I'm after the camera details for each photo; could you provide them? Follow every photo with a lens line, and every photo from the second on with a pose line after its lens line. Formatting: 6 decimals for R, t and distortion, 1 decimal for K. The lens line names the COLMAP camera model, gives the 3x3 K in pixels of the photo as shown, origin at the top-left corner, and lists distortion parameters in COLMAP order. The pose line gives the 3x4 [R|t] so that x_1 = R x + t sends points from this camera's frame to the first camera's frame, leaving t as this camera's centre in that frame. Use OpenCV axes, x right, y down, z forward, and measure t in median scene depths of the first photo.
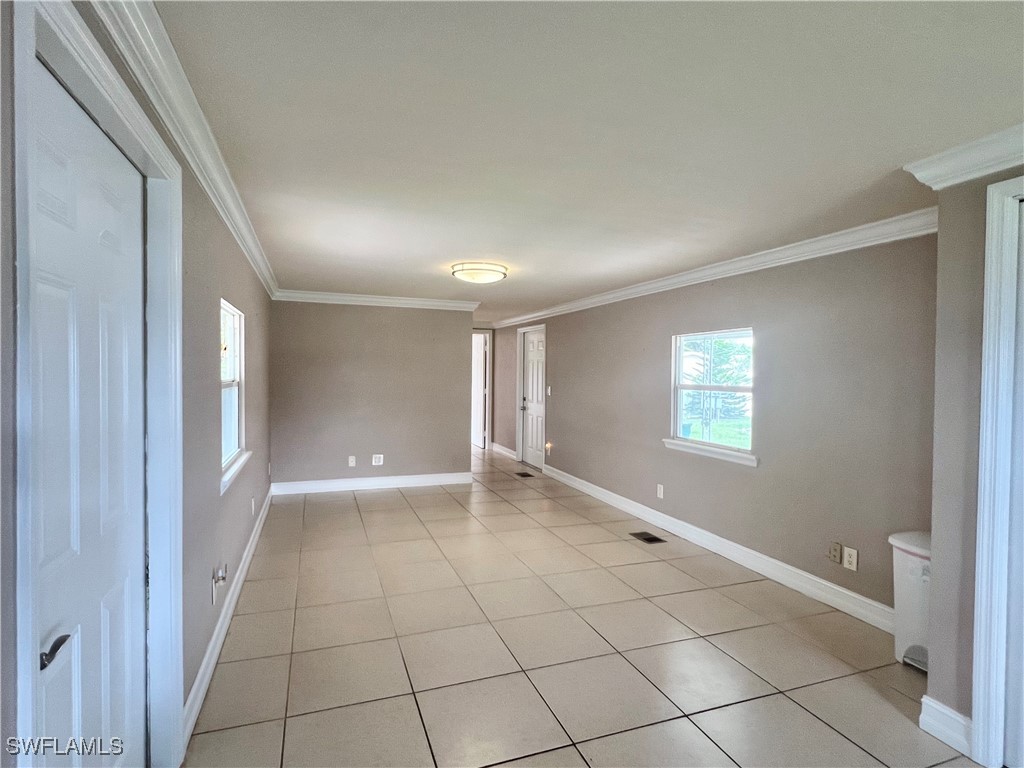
lens RADIAL K [[523.8, 0, 507.9], [0, 523.8, 381.5], [0, 0, 1]] dist [0.001011, -0.000040]
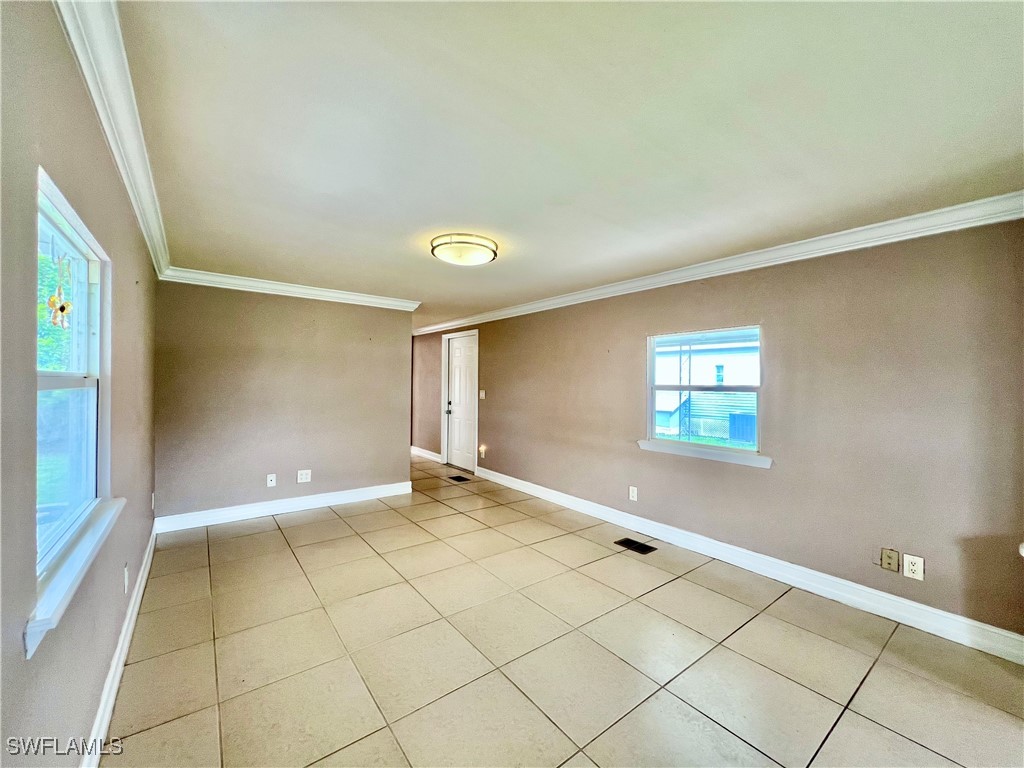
lens RADIAL K [[410.1, 0, 509.9], [0, 410.1, 381.7], [0, 0, 1]] dist [-0.002464, 0.000642]
pose [[0.955351, -0.000320, 0.295473, -0.133933], [0.005708, 0.999833, -0.017371, 0.008514], [-0.295418, 0.018282, 0.955193, 0.272311]]
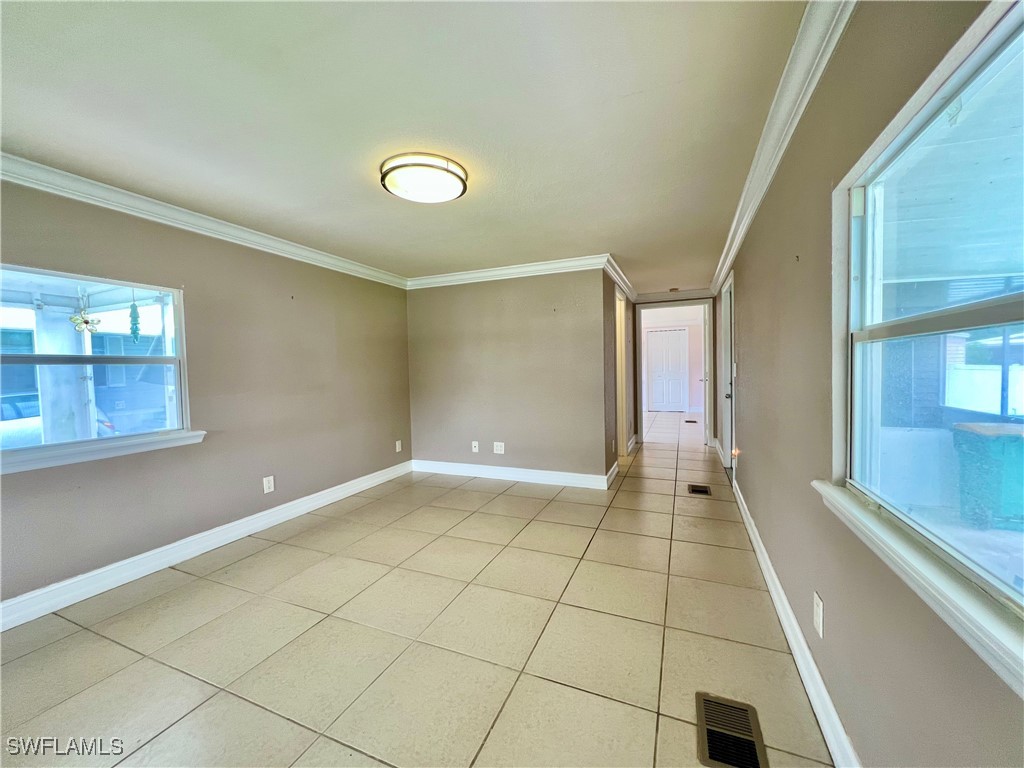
lens RADIAL K [[410.1, 0, 509.9], [0, 410.1, 381.7], [0, 0, 1]] dist [-0.002464, 0.000642]
pose [[0.728958, -0.001799, -0.684556, 0.276746], [0.012709, 0.999860, 0.010905, 0.027836], [0.684440, -0.016650, 0.728879, 0.528008]]
